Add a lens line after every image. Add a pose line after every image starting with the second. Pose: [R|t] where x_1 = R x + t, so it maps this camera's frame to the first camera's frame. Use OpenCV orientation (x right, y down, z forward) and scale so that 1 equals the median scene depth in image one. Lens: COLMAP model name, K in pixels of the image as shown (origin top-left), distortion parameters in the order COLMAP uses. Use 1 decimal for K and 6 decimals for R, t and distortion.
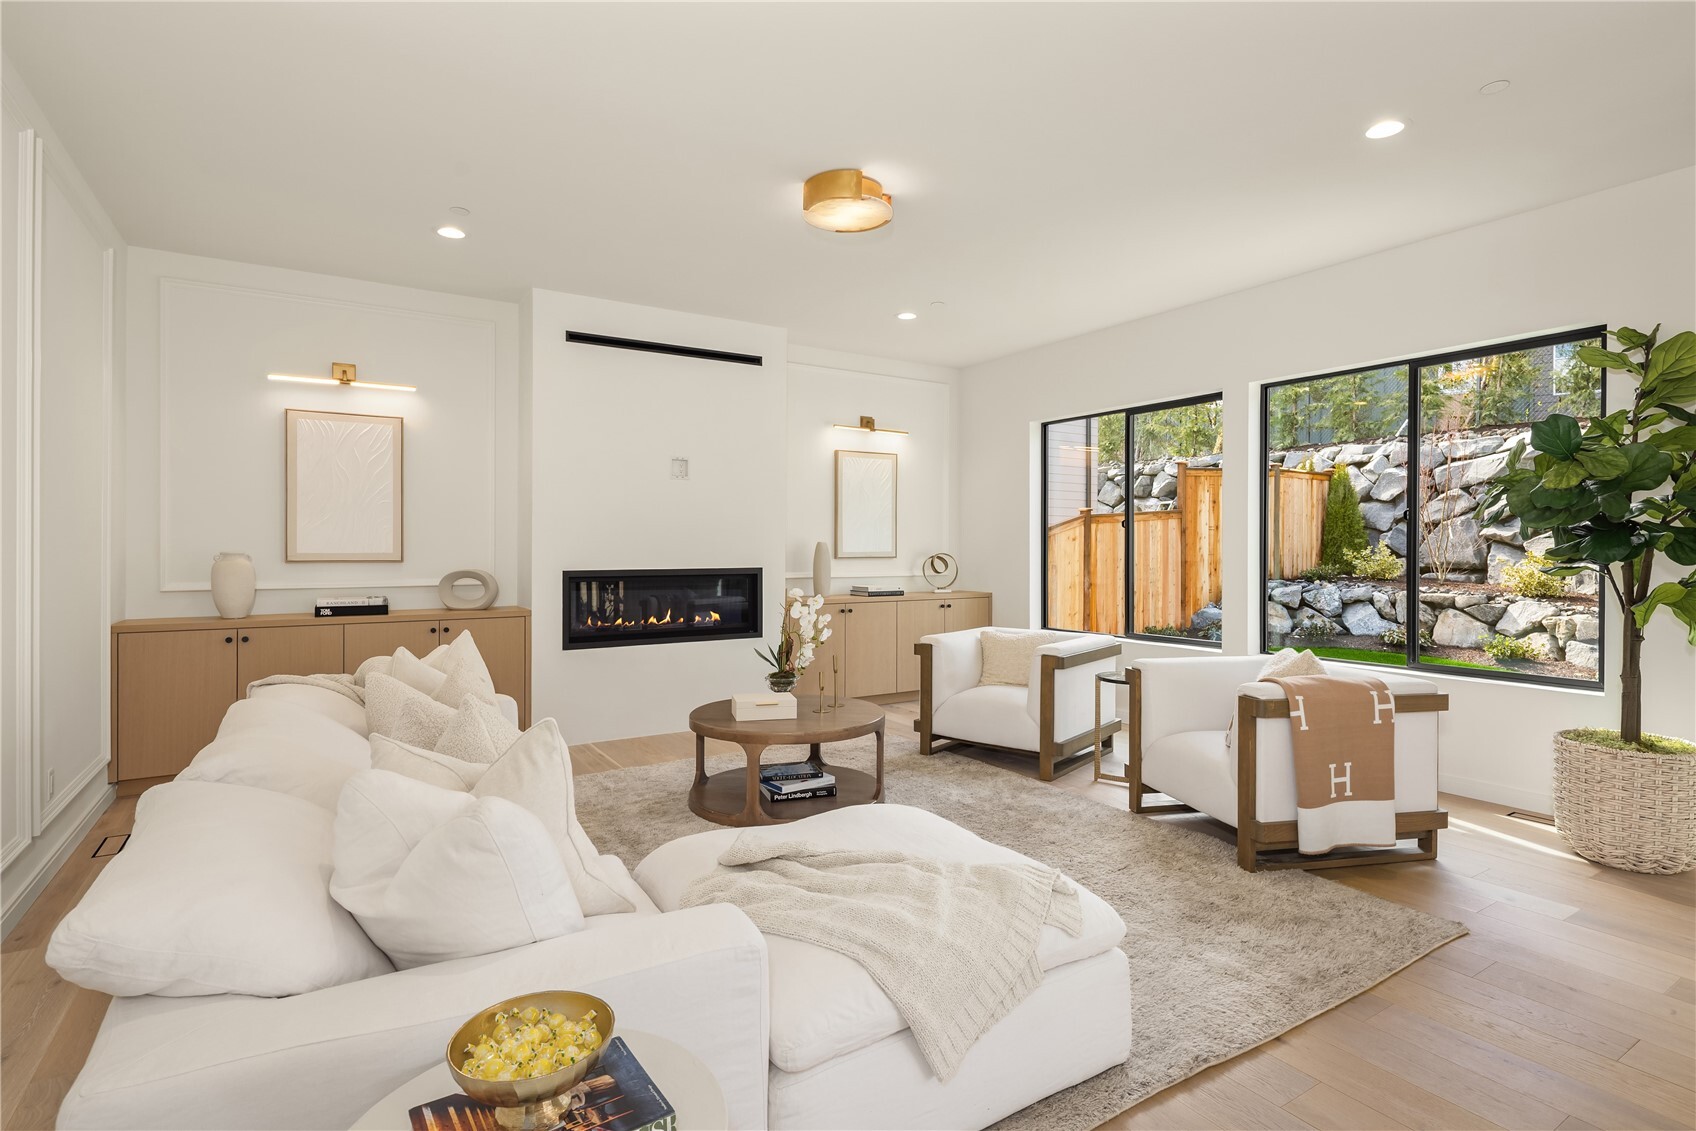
lens RADIAL K [[839.6, 0, 847.1], [0, 839.6, 552.4], [0, 0, 1]] dist [0.001744, -0.001827]
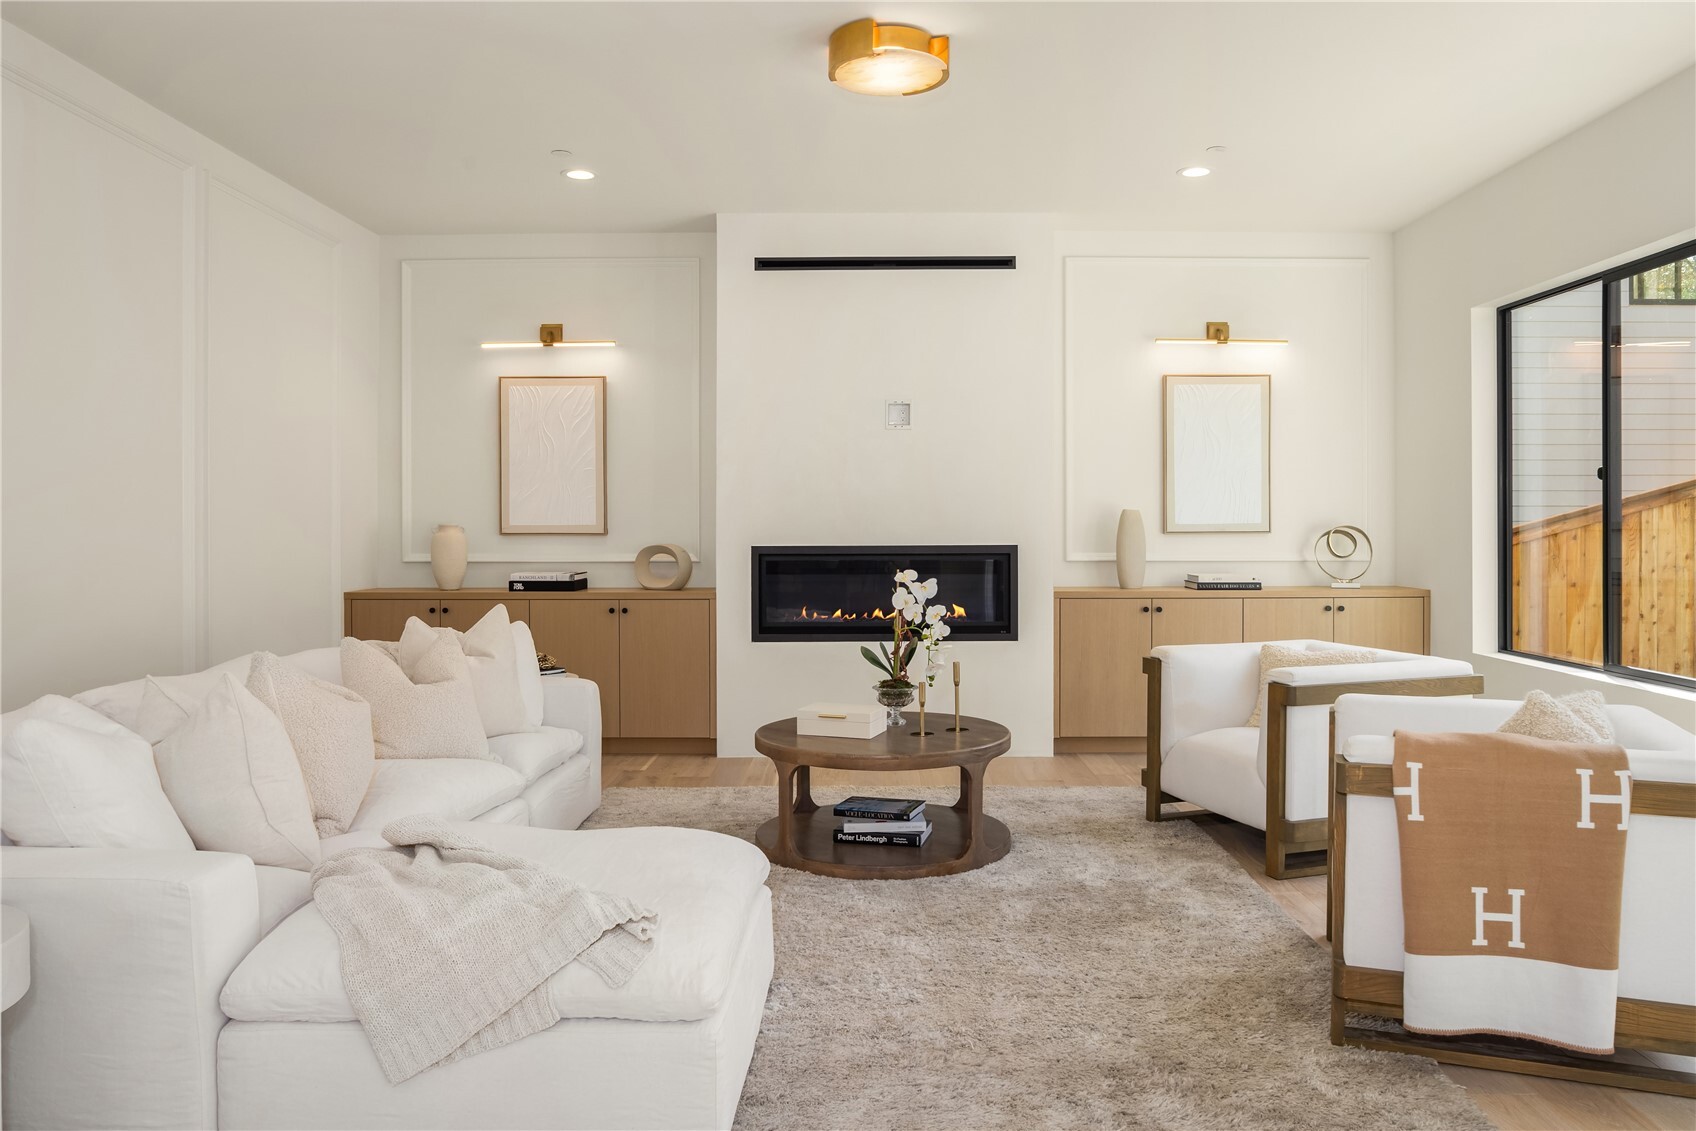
lens RADIAL K [[1202.4, 0, 868.4], [0, 1202.4, 535.7], [0, 0, 1]] dist [-0.053056, 0.017298]
pose [[0.841019, 0.002692, -0.540999, 0.431812], [-0.000143, 0.999989, 0.004754, 0.006098], [0.541006, -0.003920, 0.841010, 0.065642]]
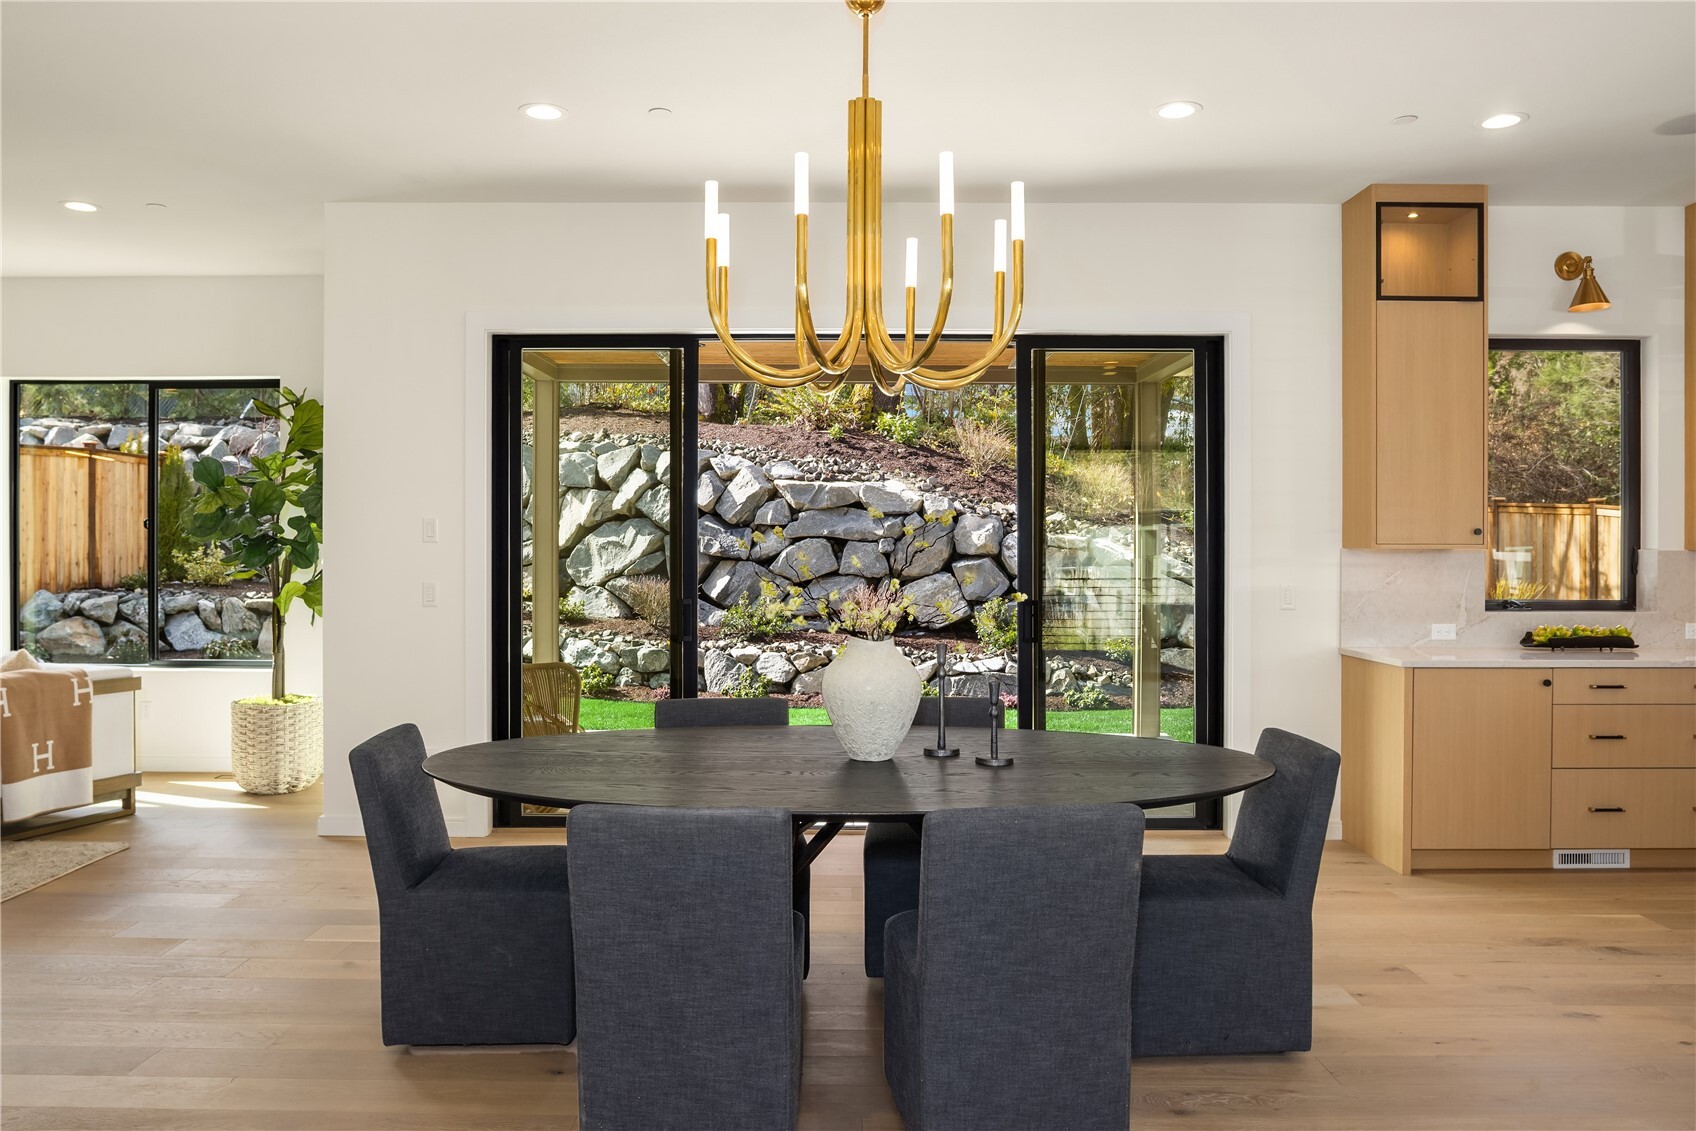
lens RADIAL K [[1202.4, 0, 841.8], [0, 1202.4, 565.3], [0, 0, 1]] dist [-0.053056, 0.017298]
pose [[0.537100, -0.010072, 0.843459, -0.124301], [-0.000303, 0.999926, 0.012134, -0.009194], [-0.843519, -0.006773, 0.537057, -0.527820]]
